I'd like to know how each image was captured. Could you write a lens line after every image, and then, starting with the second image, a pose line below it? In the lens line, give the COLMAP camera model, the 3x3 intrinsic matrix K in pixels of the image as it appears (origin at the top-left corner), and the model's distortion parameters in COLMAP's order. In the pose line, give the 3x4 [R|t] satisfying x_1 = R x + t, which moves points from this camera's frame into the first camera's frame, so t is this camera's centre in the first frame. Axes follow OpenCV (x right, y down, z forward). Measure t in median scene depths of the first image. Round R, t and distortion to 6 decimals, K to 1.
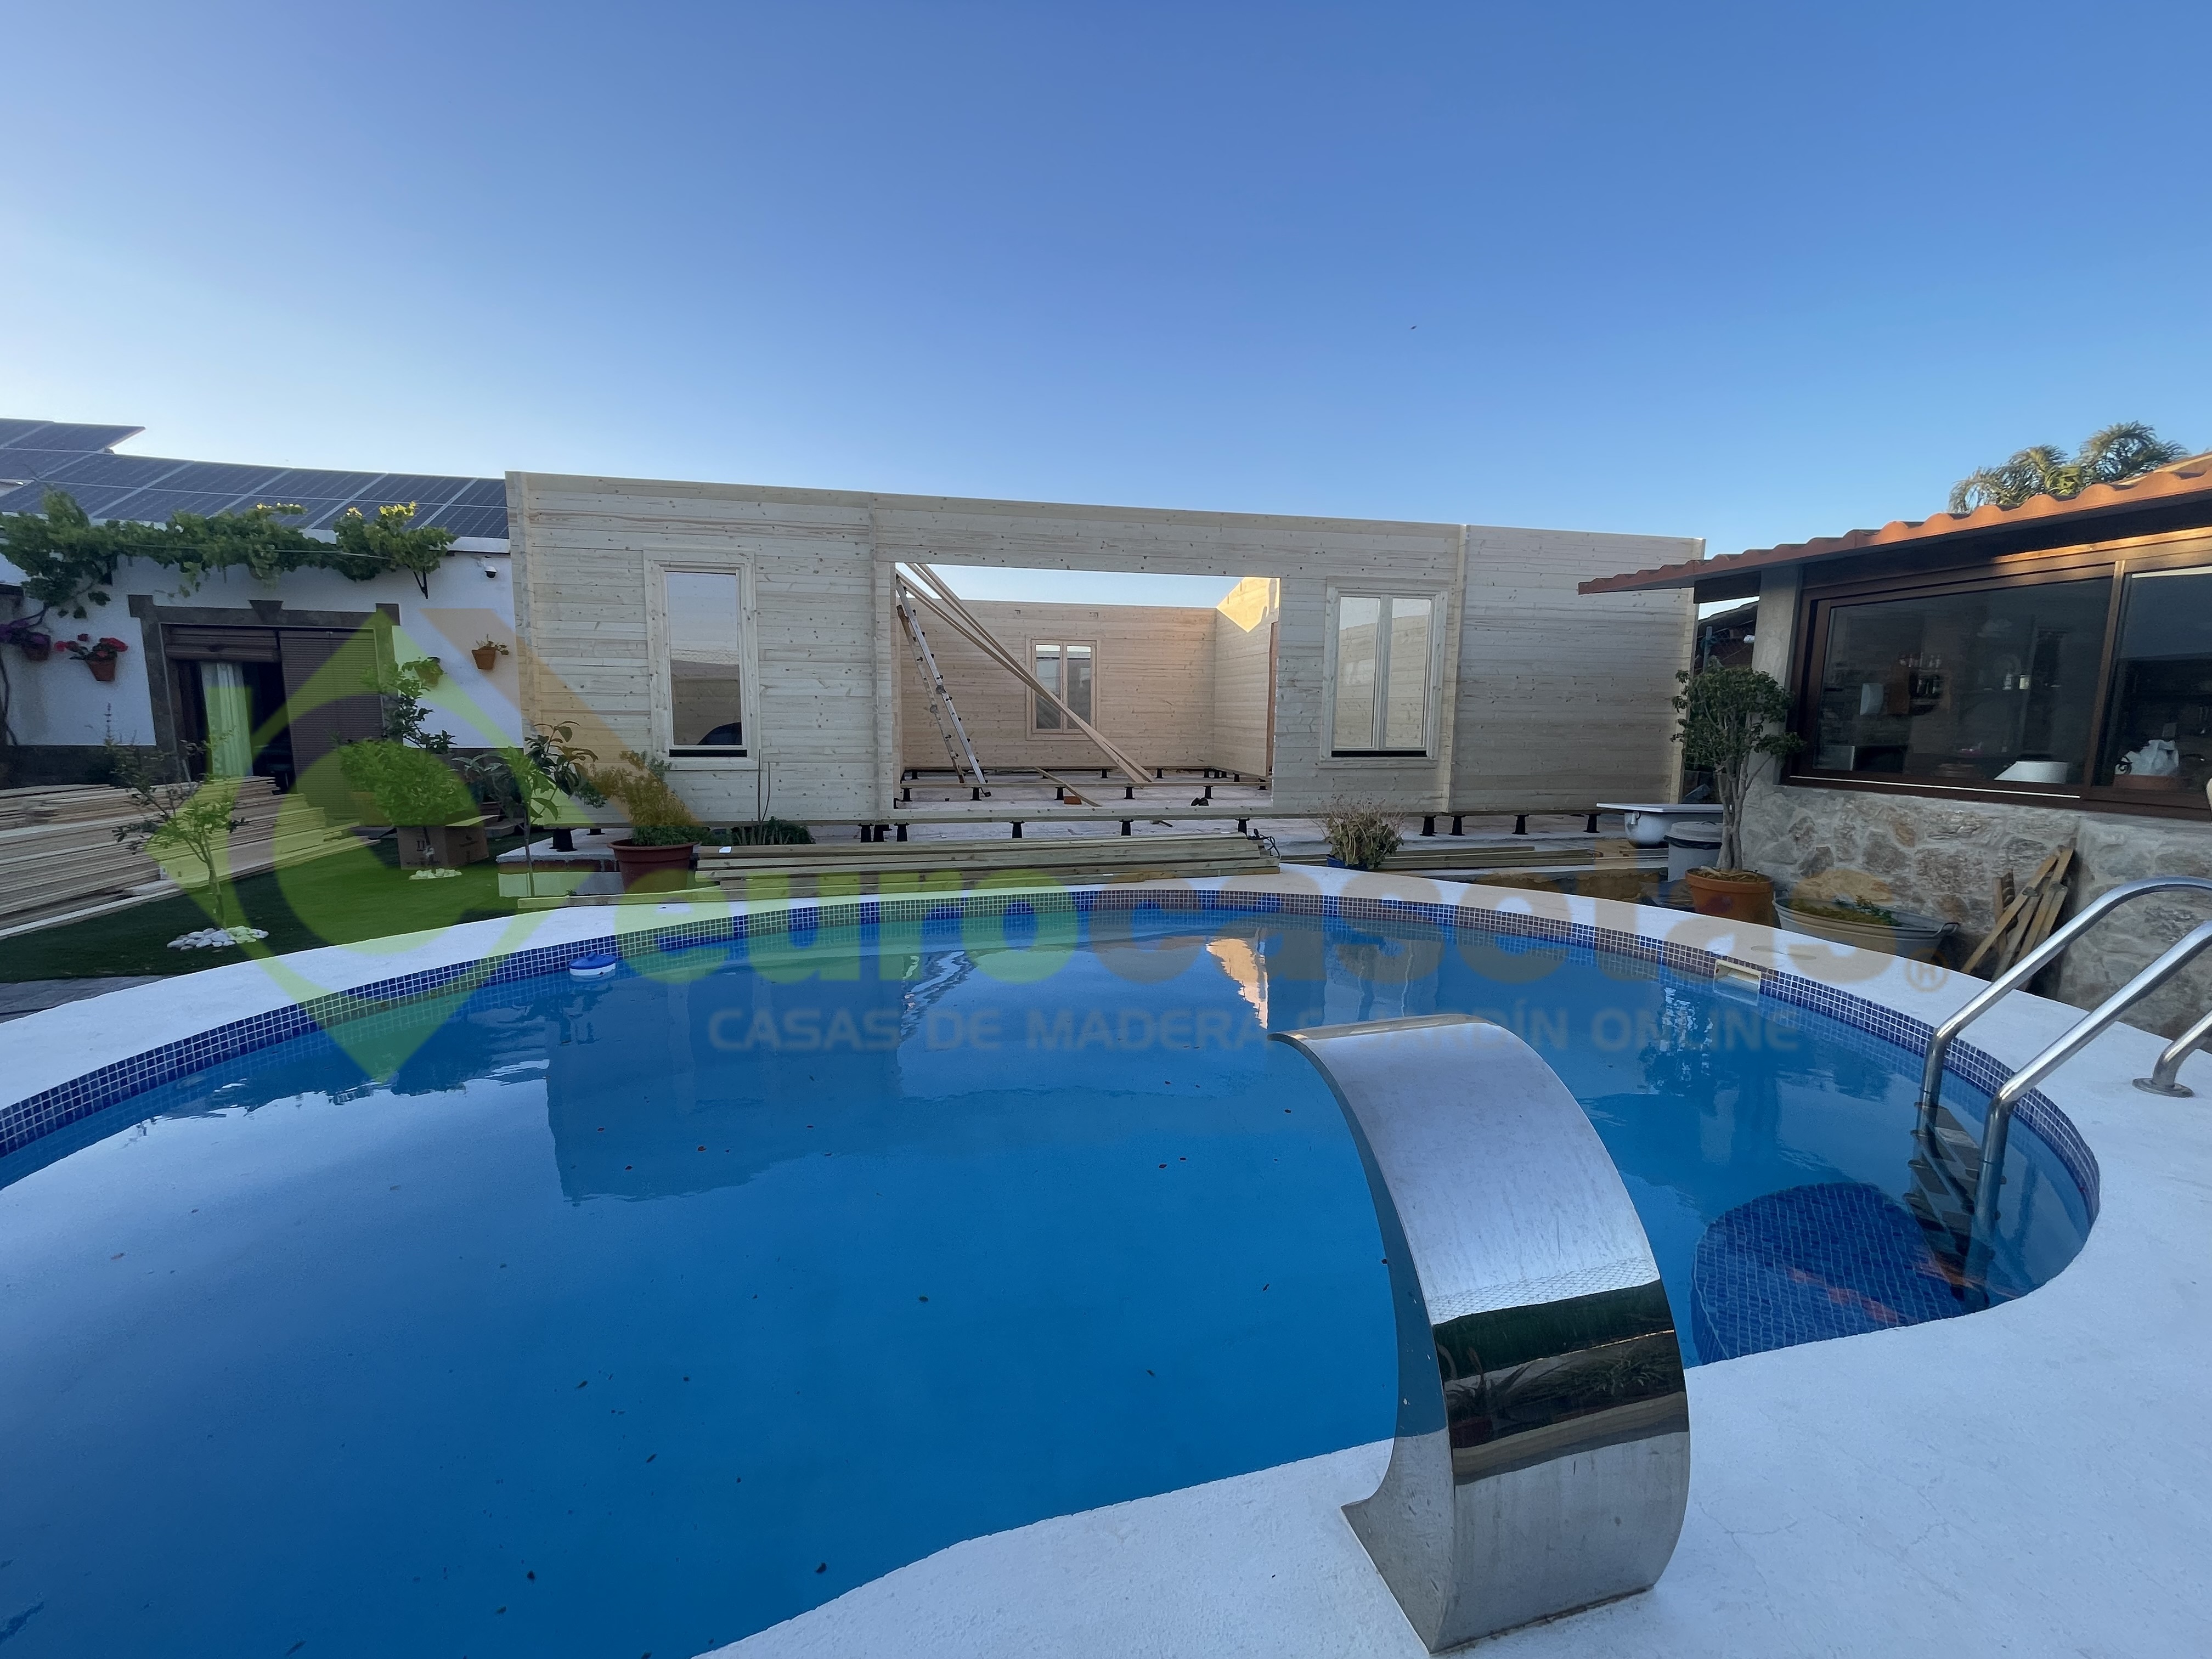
lens RADIAL K [[890.1, 0, 1103.6], [0, 890.1, 839.9], [0, 0, 1]] dist [-0.002532, -0.000758]
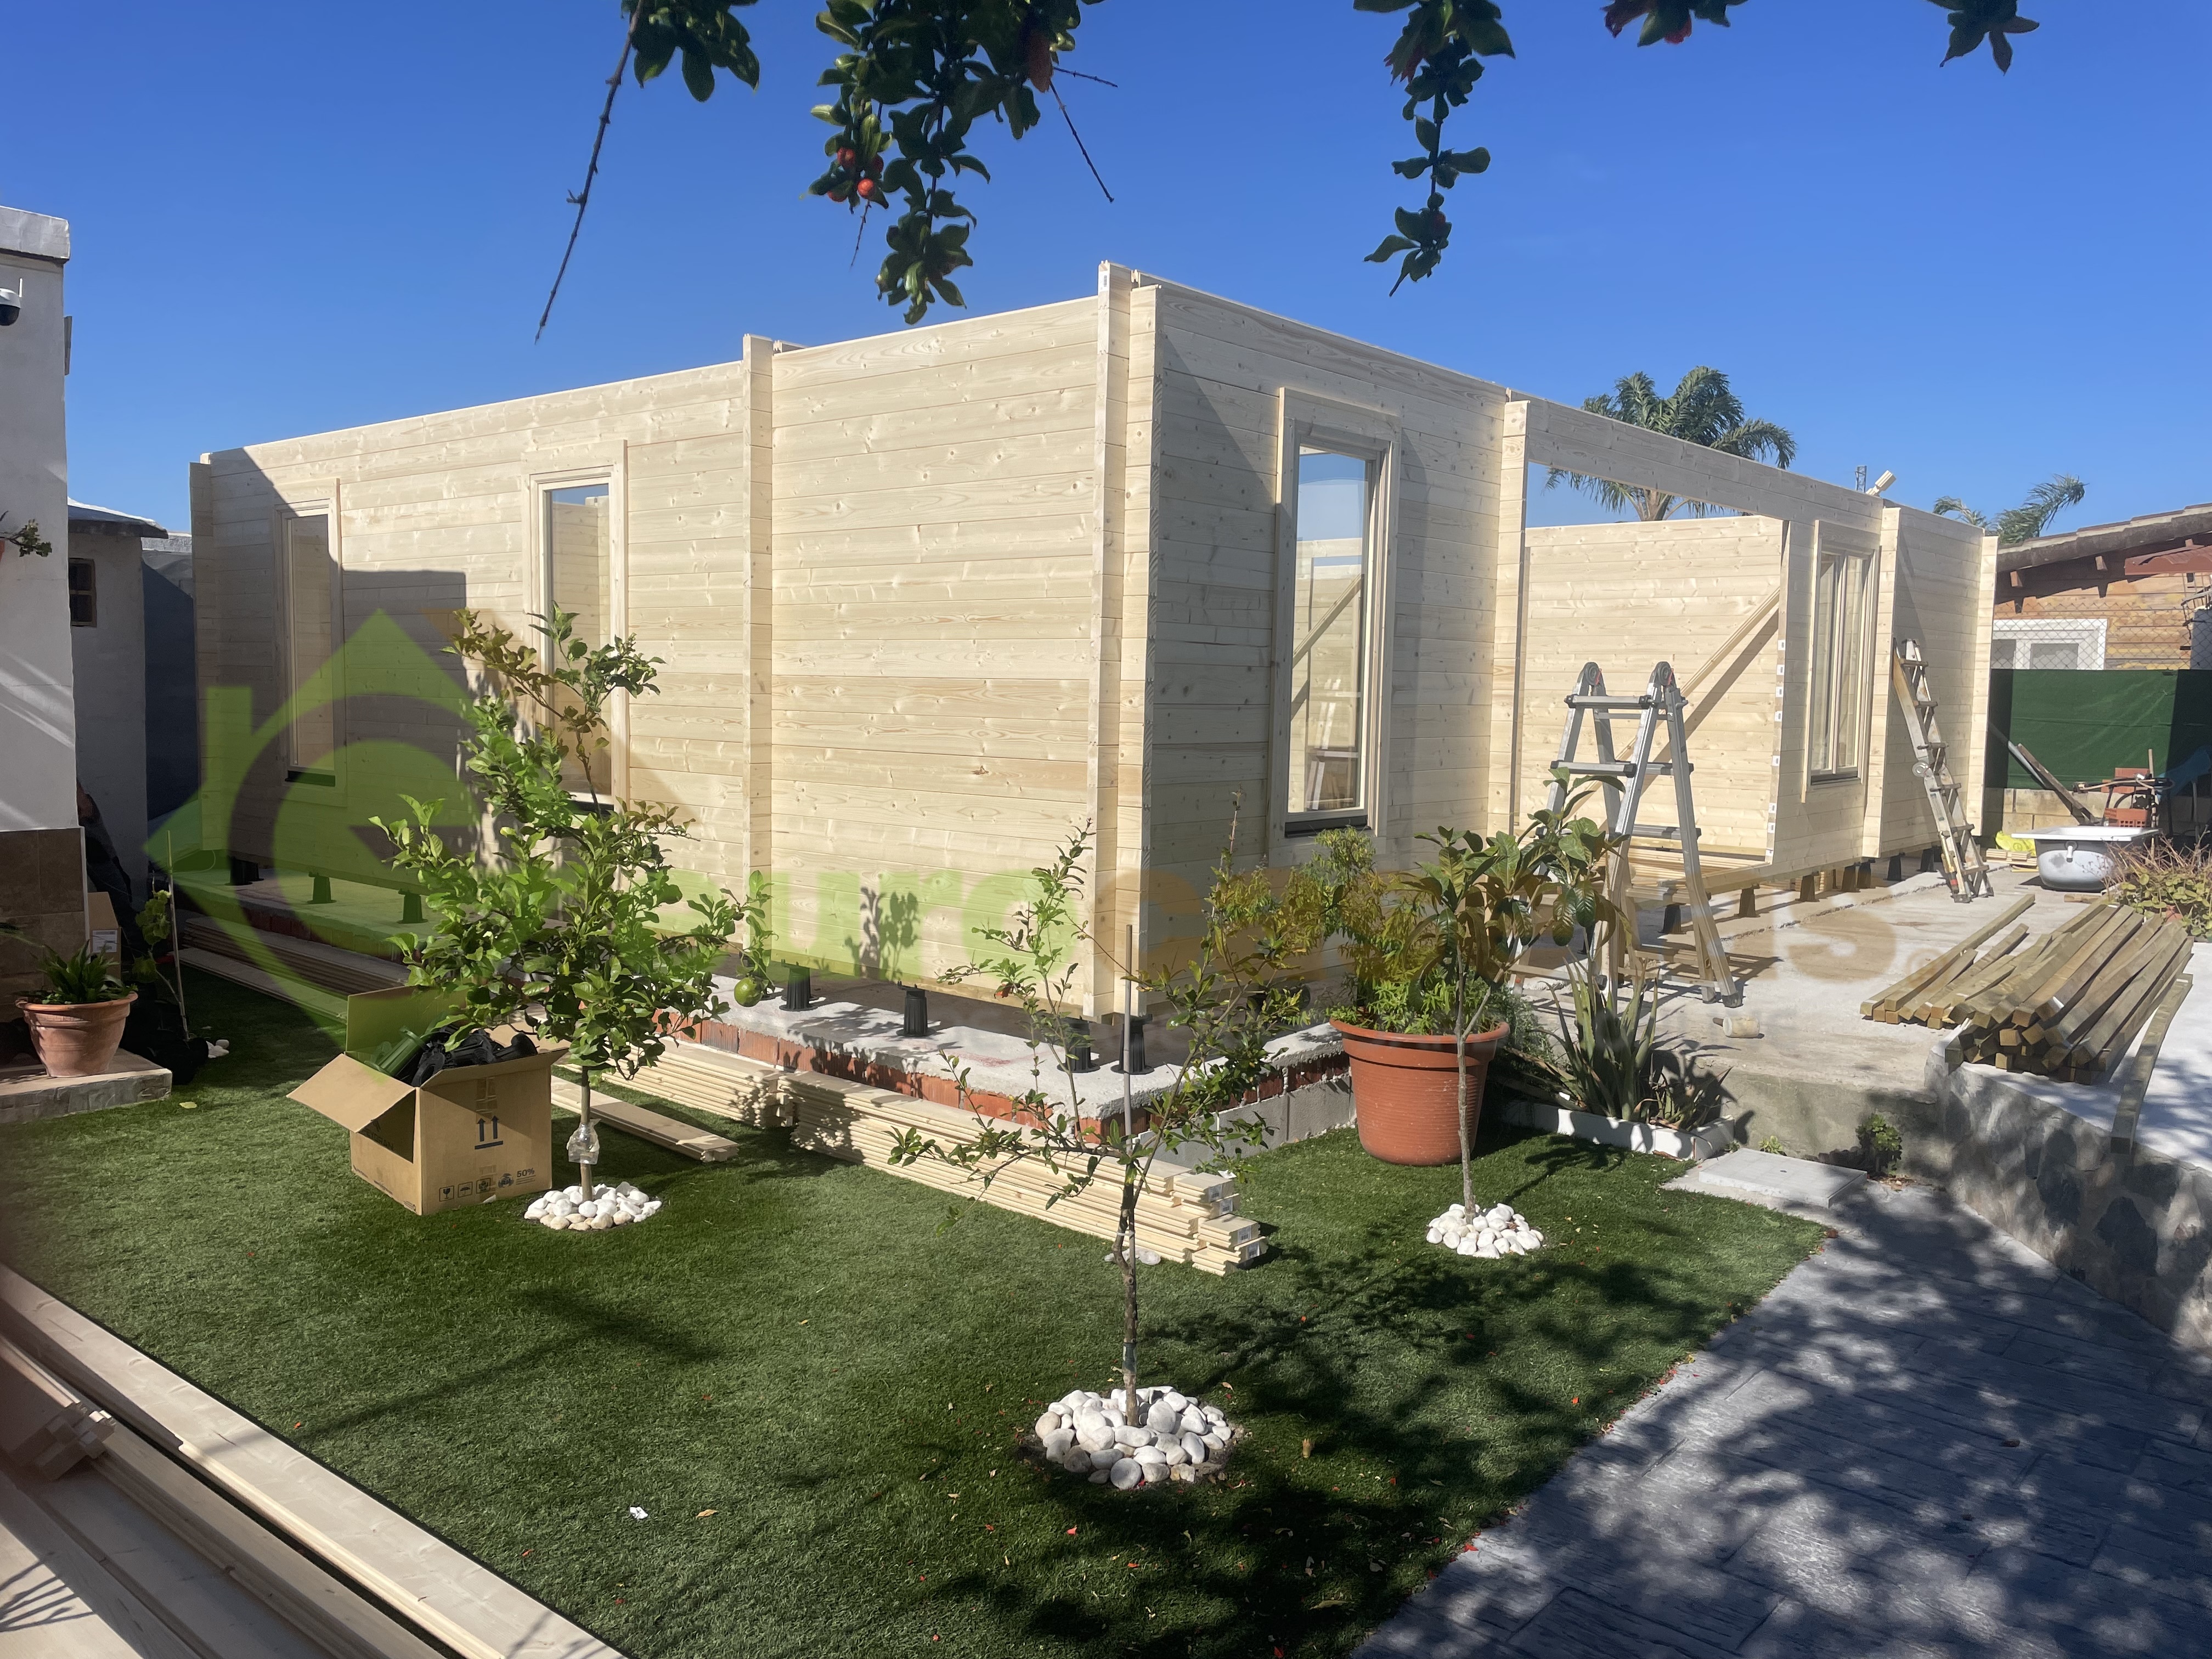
lens RADIAL K [[1662.1, 0, 1119.3], [0, 1662.1, 812.8], [0, 0, 1]] dist [0.113759, -0.148649]
pose [[0.783876, -0.044071, 0.619352, -1.301292], [0.079386, 0.996405, -0.029573, -0.104945], [-0.615822, 0.072349, 0.784557, 0.440987]]
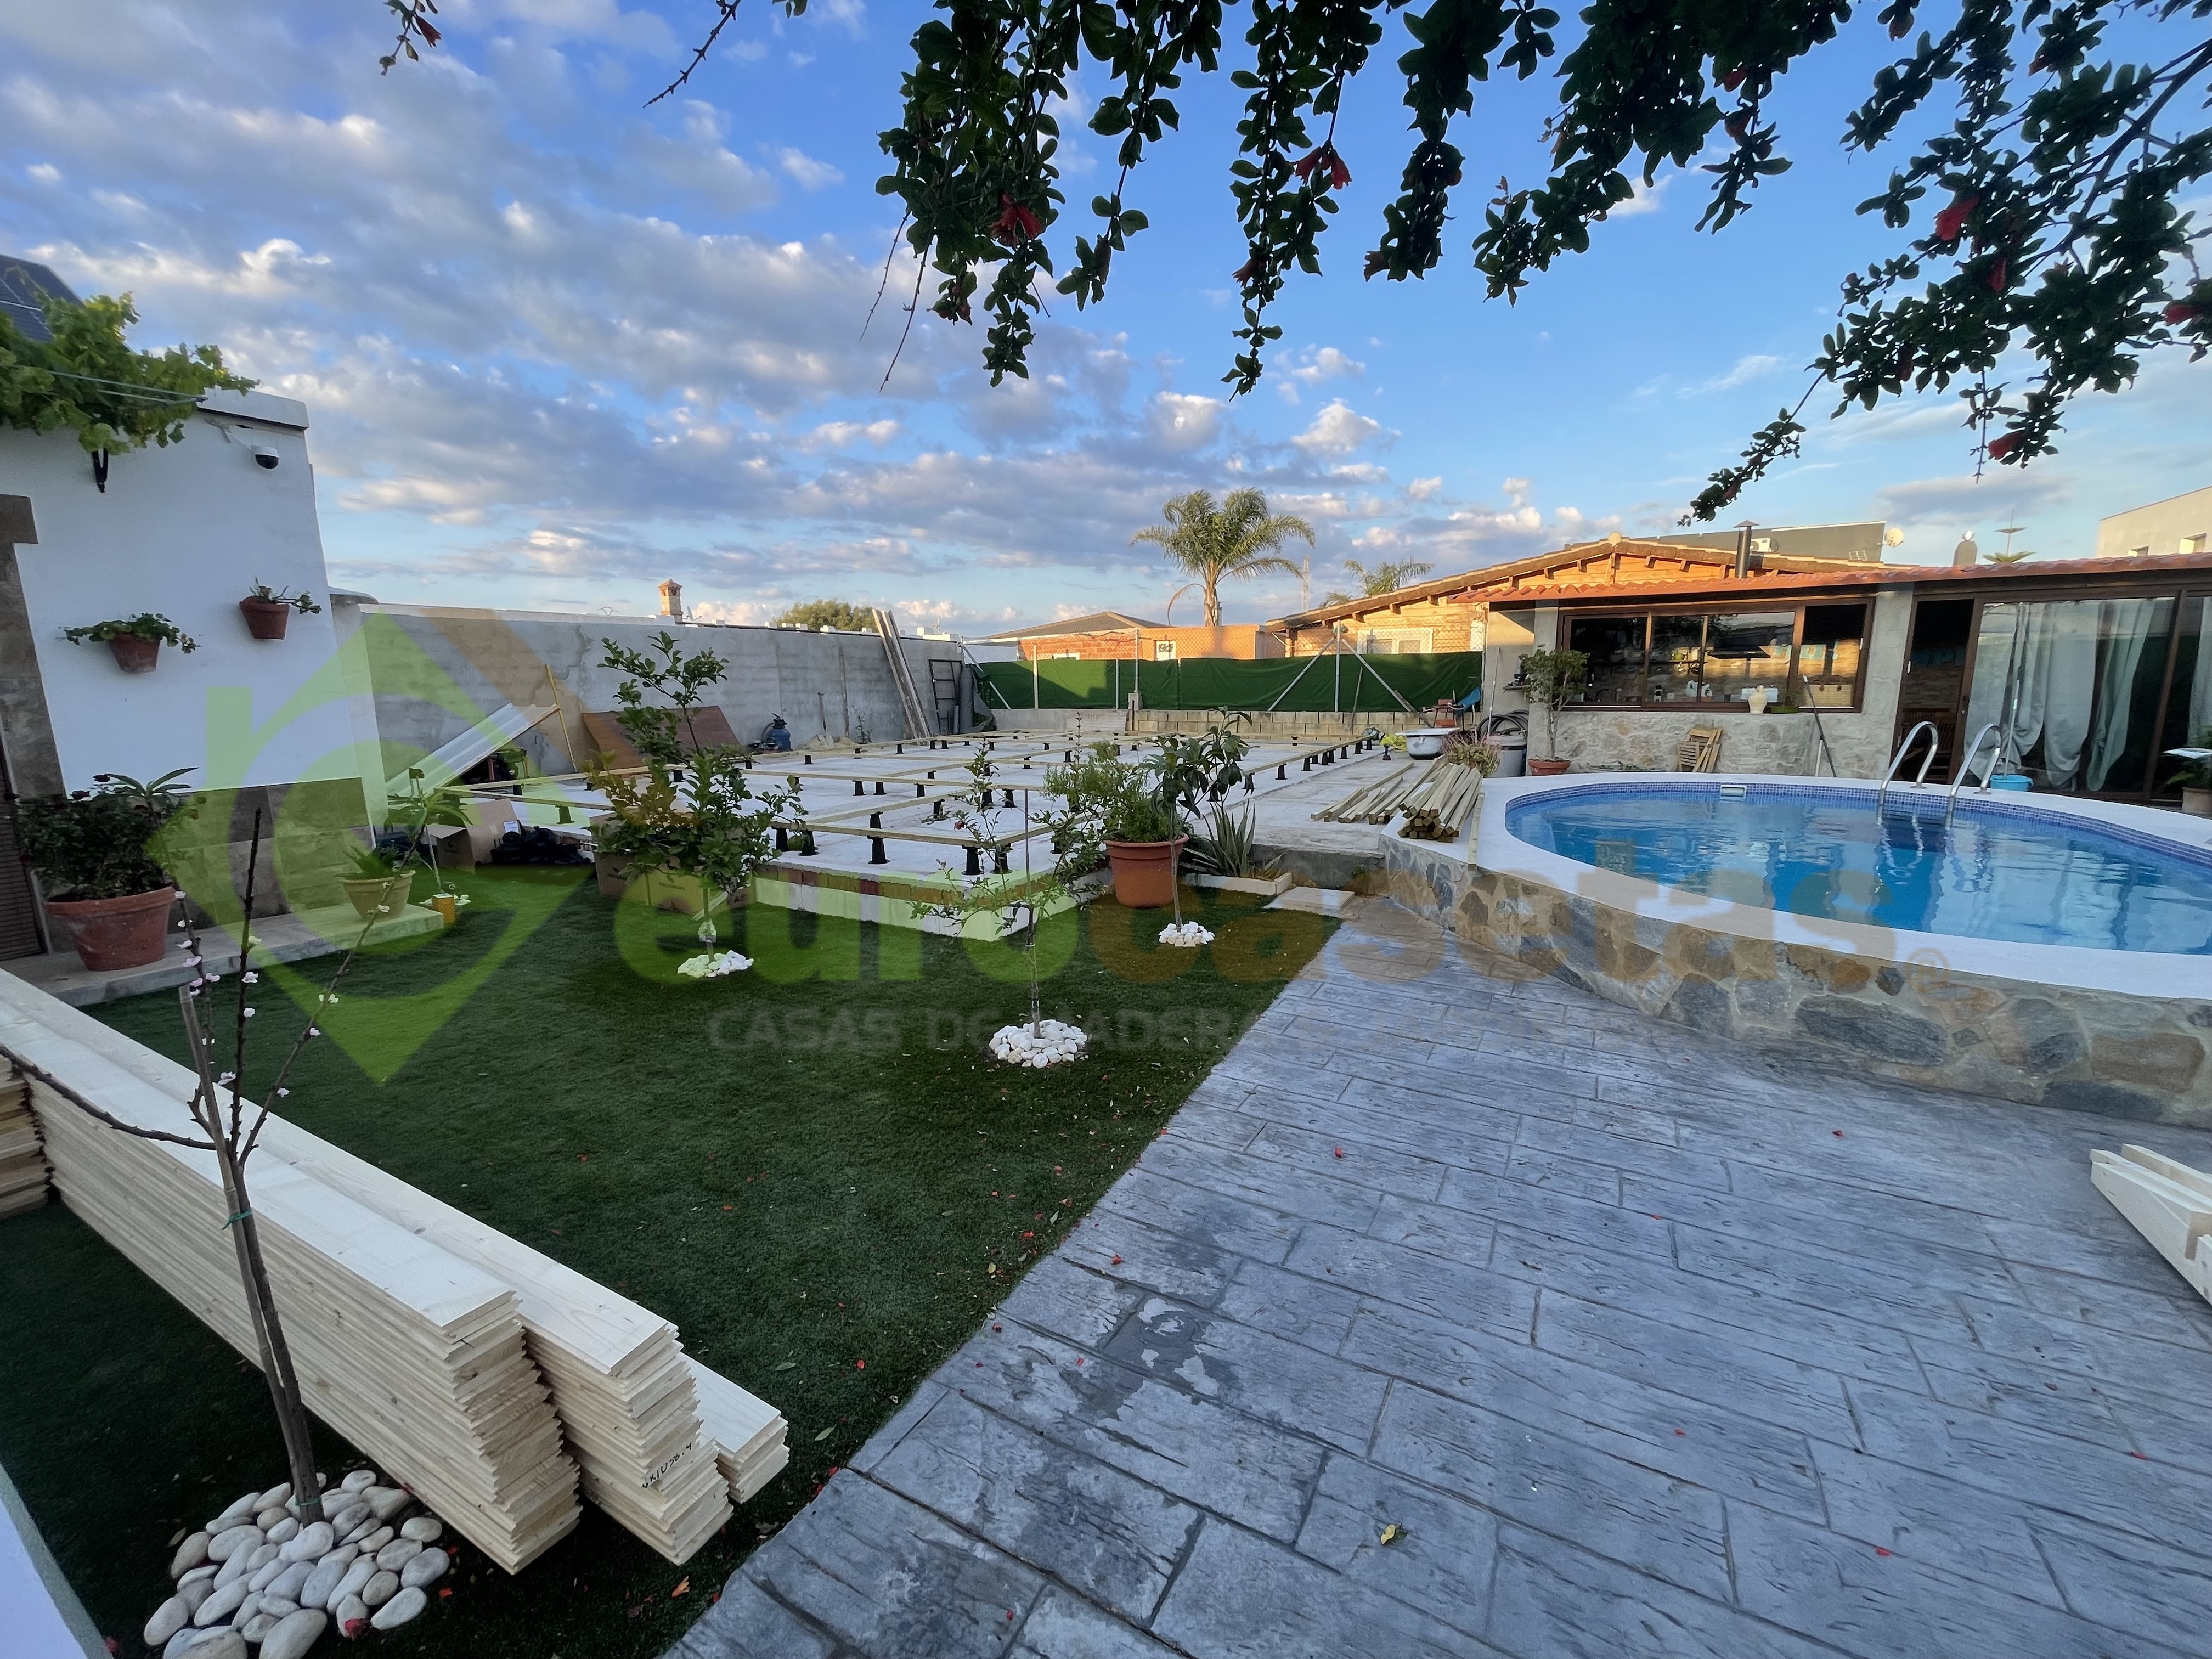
lens RADIAL K [[892.7, 0, 1106.0], [0, 892.7, 829.5], [0, 0, 1]] dist [-0.003357, -0.000535]
pose [[0.649165, -0.149379, 0.745836, -1.355703], [0.130878, 0.987839, 0.083933, -0.098646], [-0.749304, 0.043127, 0.660821, 0.463966]]
